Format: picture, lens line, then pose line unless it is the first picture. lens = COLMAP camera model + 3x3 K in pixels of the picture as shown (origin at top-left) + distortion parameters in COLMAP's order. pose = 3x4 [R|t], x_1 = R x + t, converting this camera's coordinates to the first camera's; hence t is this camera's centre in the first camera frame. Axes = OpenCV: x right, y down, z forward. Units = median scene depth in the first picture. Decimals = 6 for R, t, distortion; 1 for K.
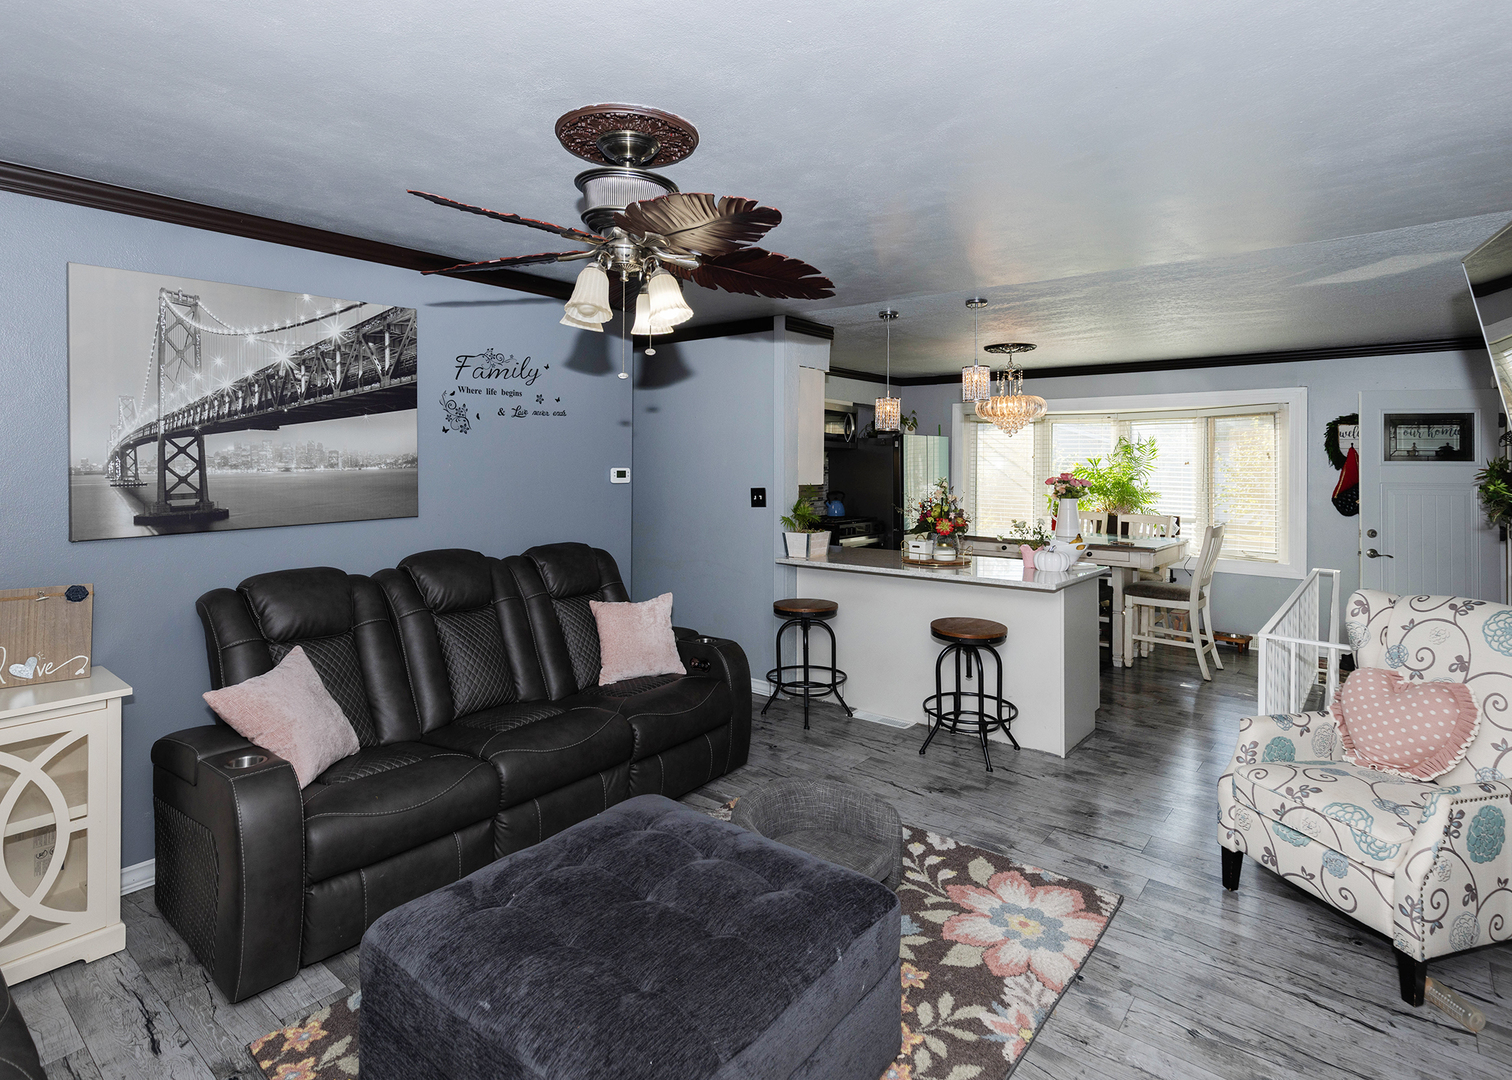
lens RADIAL K [[794.3, 0, 753.2], [0, 794.3, 463.9], [0, 0, 1]] dist [-0.002011, -0.000753]
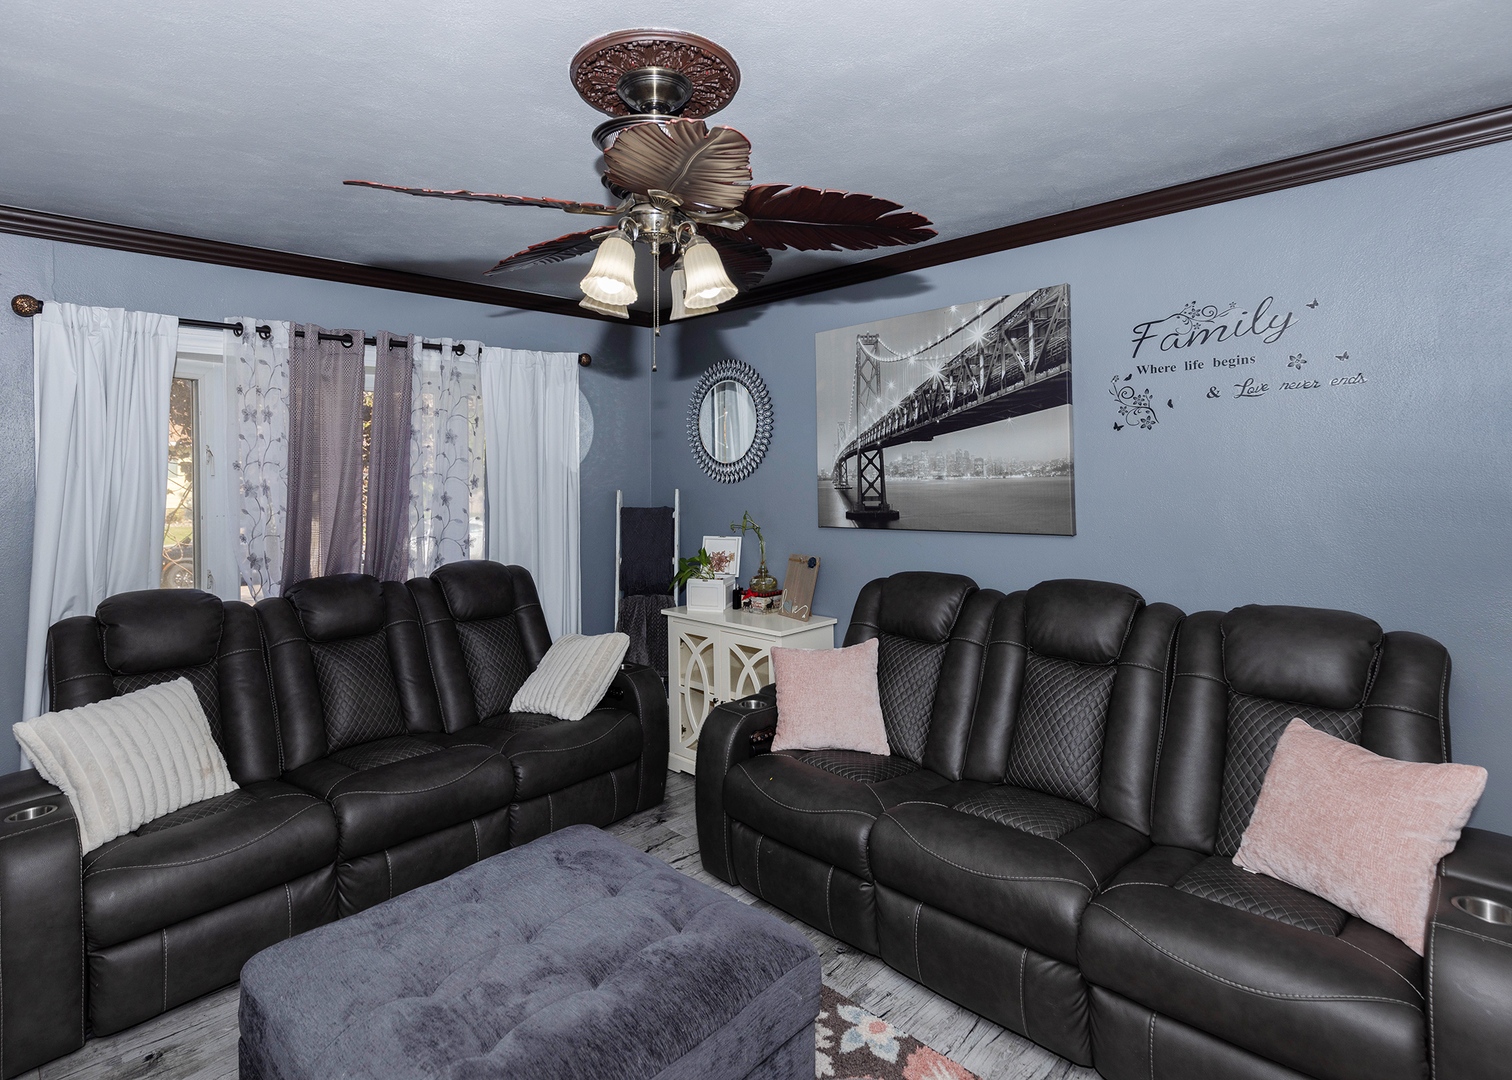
lens RADIAL K [[761.7, 0, 721.4], [0, 761.7, 475.6], [0, 0, 1]] dist [0.001652, -0.000149]
pose [[-0.103404, 0.006457, -0.994618, 0.475098], [0.007679, 0.999954, 0.005693, -0.003599], [0.994610, -0.007049, -0.103449, 0.861692]]
